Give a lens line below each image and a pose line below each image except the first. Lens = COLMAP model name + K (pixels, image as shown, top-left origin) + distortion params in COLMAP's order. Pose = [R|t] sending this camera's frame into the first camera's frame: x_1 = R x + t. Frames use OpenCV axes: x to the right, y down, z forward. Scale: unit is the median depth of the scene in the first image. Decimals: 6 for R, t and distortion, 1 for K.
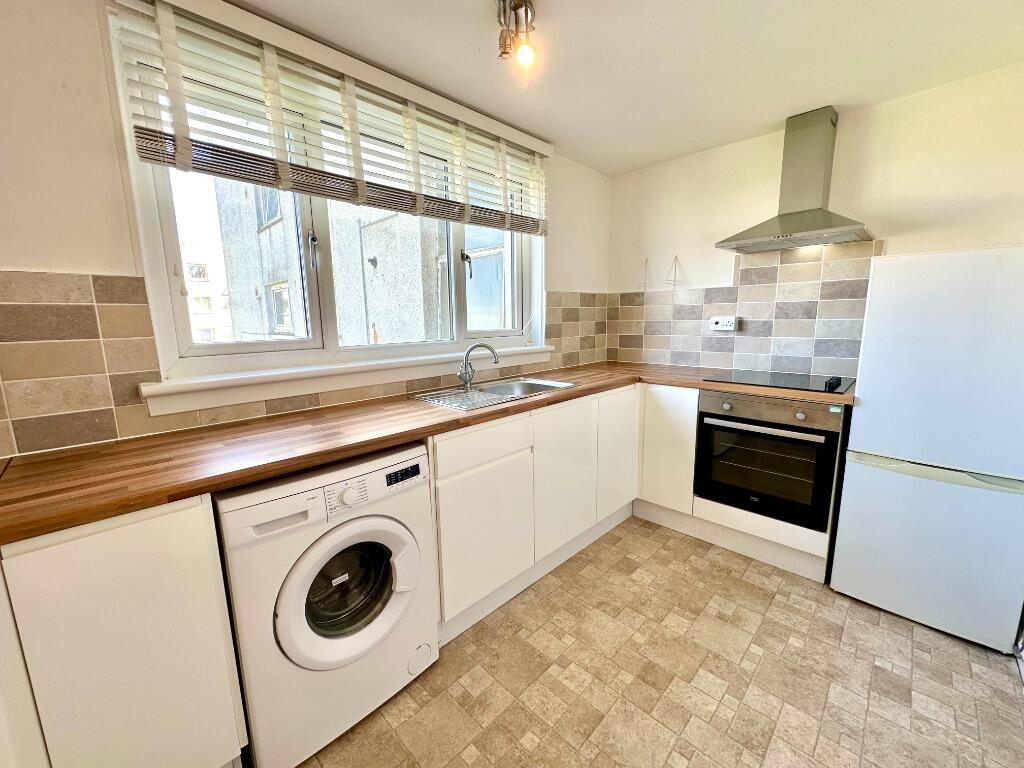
lens RADIAL K [[405.0, 0, 511.2], [0, 405.0, 381.6], [0, 0, 1]] dist [0.003026, 0.000214]
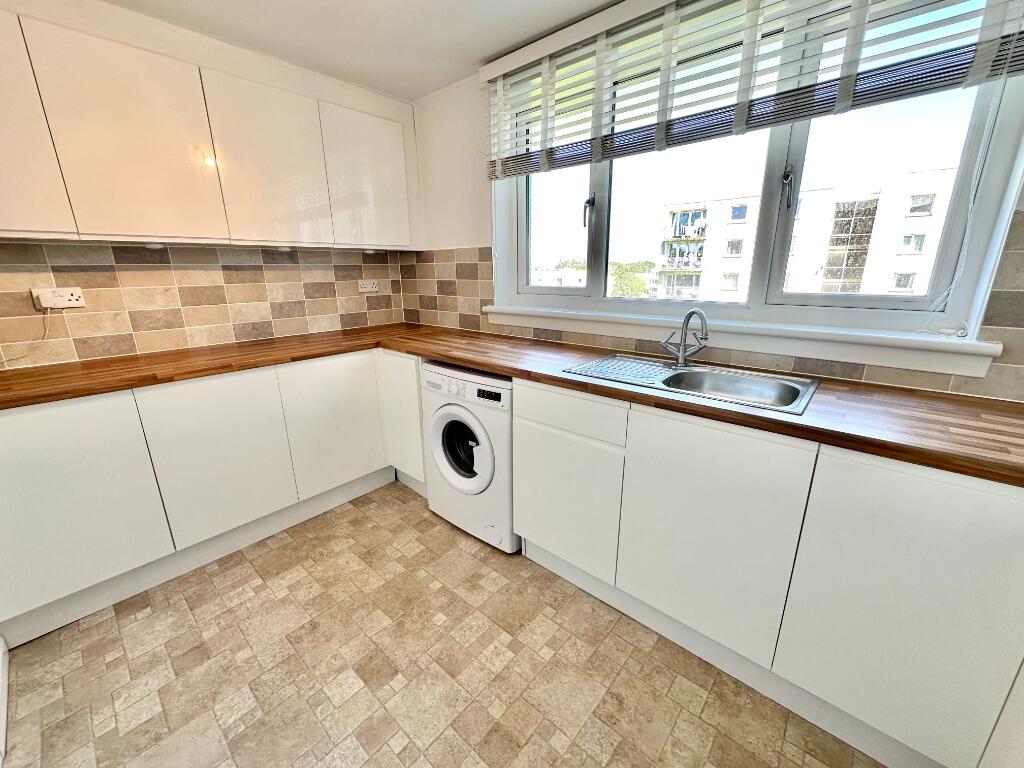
lens RADIAL K [[405.0, 0, 511.2], [0, 405.0, 381.6], [0, 0, 1]] dist [0.003026, 0.000214]
pose [[0.070361, 0.285122, -0.955905, 0.948644], [-0.152649, 0.950071, 0.272146, -0.174156], [0.985773, 0.126770, 0.110372, 0.886117]]
